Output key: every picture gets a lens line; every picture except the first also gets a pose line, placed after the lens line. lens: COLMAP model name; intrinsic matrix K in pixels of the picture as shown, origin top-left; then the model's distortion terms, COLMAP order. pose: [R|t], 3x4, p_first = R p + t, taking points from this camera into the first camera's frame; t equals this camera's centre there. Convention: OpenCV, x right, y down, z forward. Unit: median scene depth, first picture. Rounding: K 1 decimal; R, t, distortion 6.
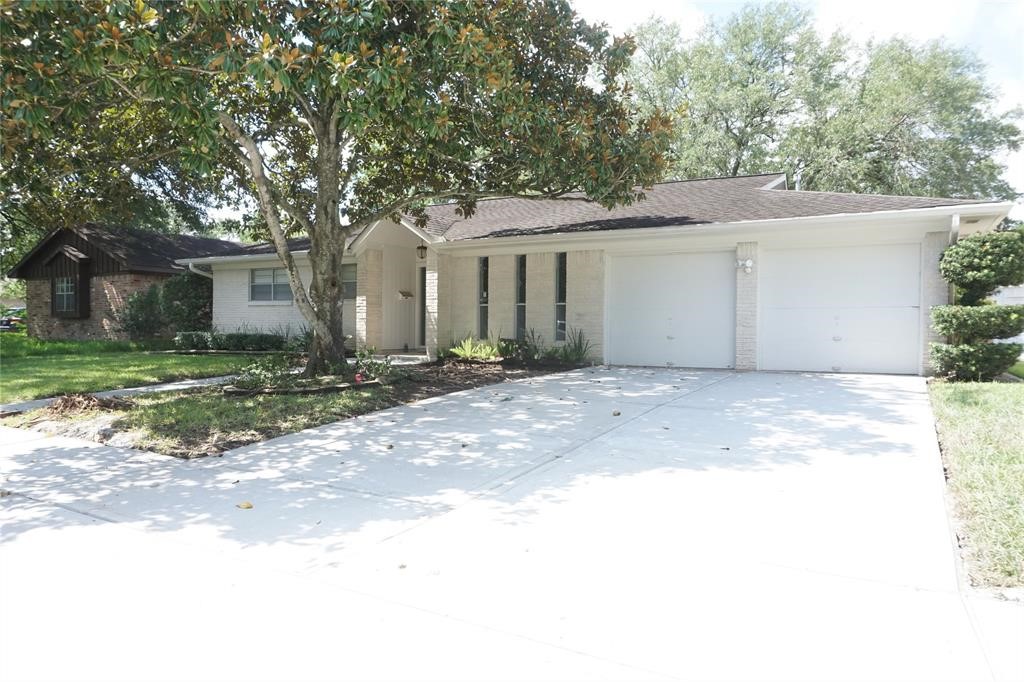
lens RADIAL K [[690.6, 0, 512.0], [0, 690.6, 341.0], [0, 0, 1]] dist [-0.030585, -0.002597]
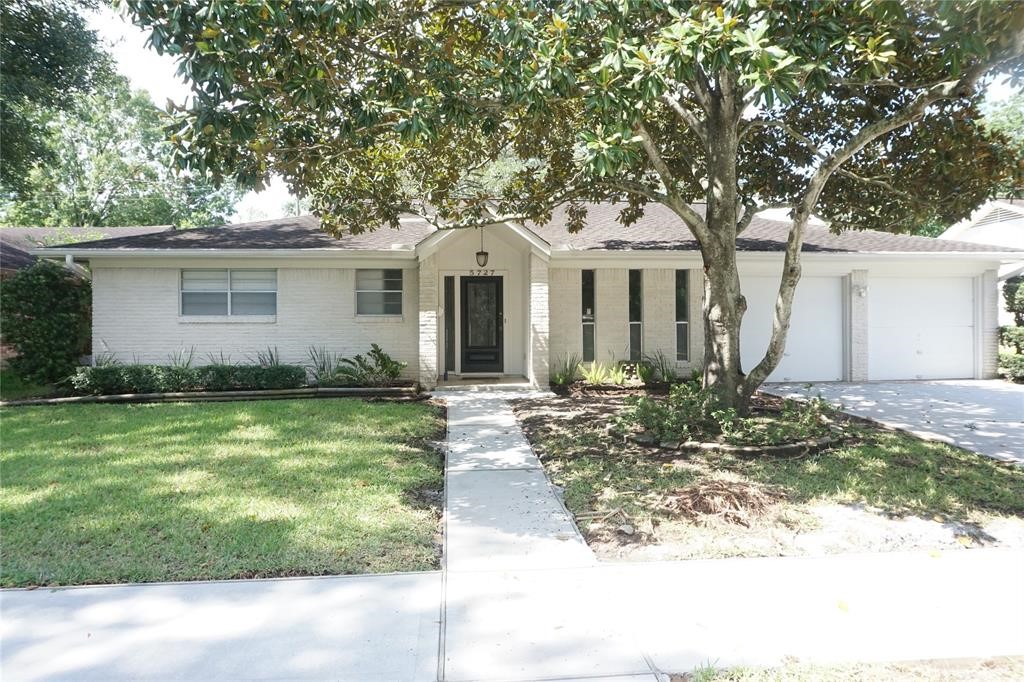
lens RADIAL K [[690.6, 0, 512.0], [0, 690.6, 341.0], [0, 0, 1]] dist [-0.030585, -0.002597]
pose [[0.812055, -0.009051, 0.583511, -0.639792], [0.027066, 0.999388, -0.022166, -0.012980], [-0.582953, 0.033793, 0.811803, 0.338961]]
